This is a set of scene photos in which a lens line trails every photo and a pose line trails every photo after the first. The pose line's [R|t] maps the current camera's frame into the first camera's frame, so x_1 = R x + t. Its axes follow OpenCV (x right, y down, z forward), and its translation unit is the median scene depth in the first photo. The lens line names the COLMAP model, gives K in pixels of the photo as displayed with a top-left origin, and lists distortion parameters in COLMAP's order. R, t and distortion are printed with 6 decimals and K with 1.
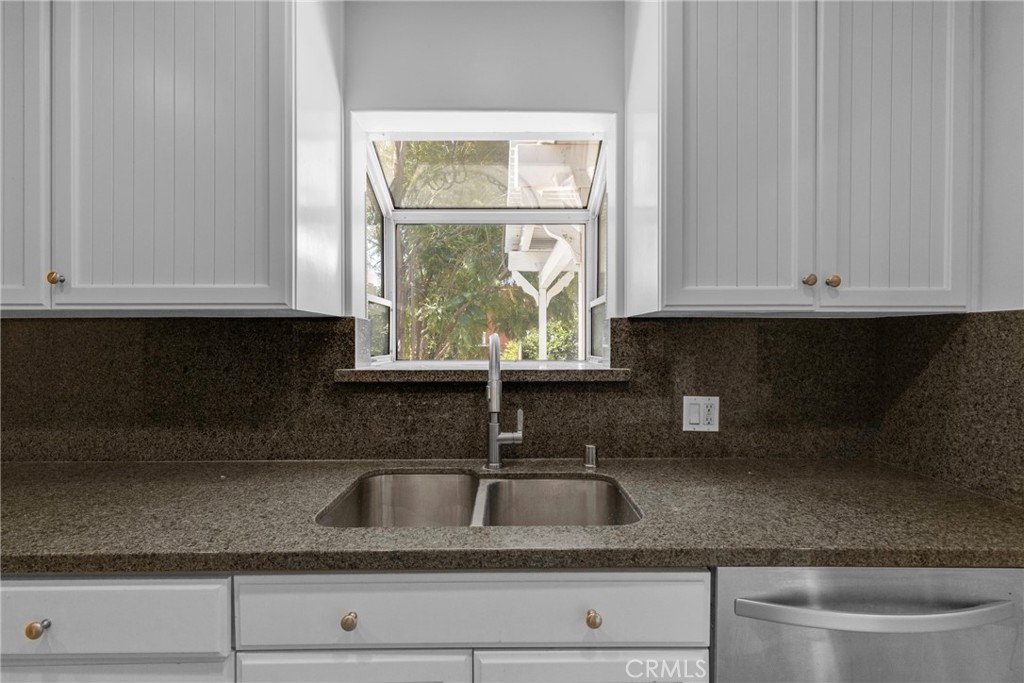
lens RADIAL K [[468.1, 0, 510.7], [0, 468.1, 337.4], [0, 0, 1]] dist [0.007252, -0.000263]
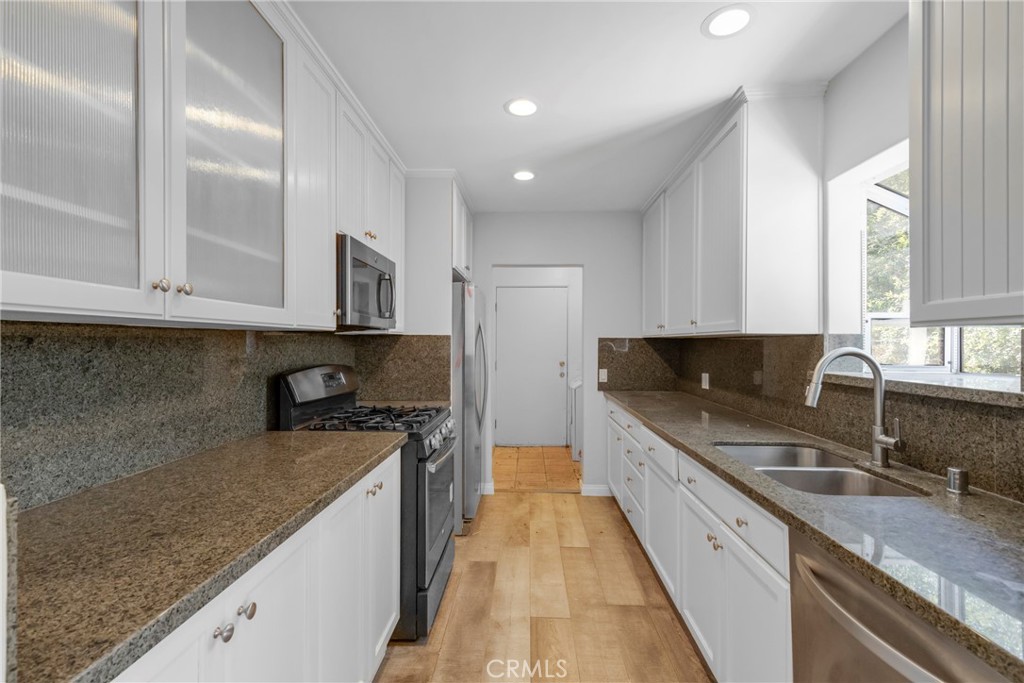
lens RADIAL K [[468.1, 0, 512.5], [0, 468.1, 344.1], [0, 0, 1]] dist [0.007252, -0.000263]
pose [[-0.042467, 0.005092, -0.999085, 1.099844], [-0.002960, 0.999982, 0.005222, -0.018836], [0.999093, 0.003179, -0.042452, 0.157880]]
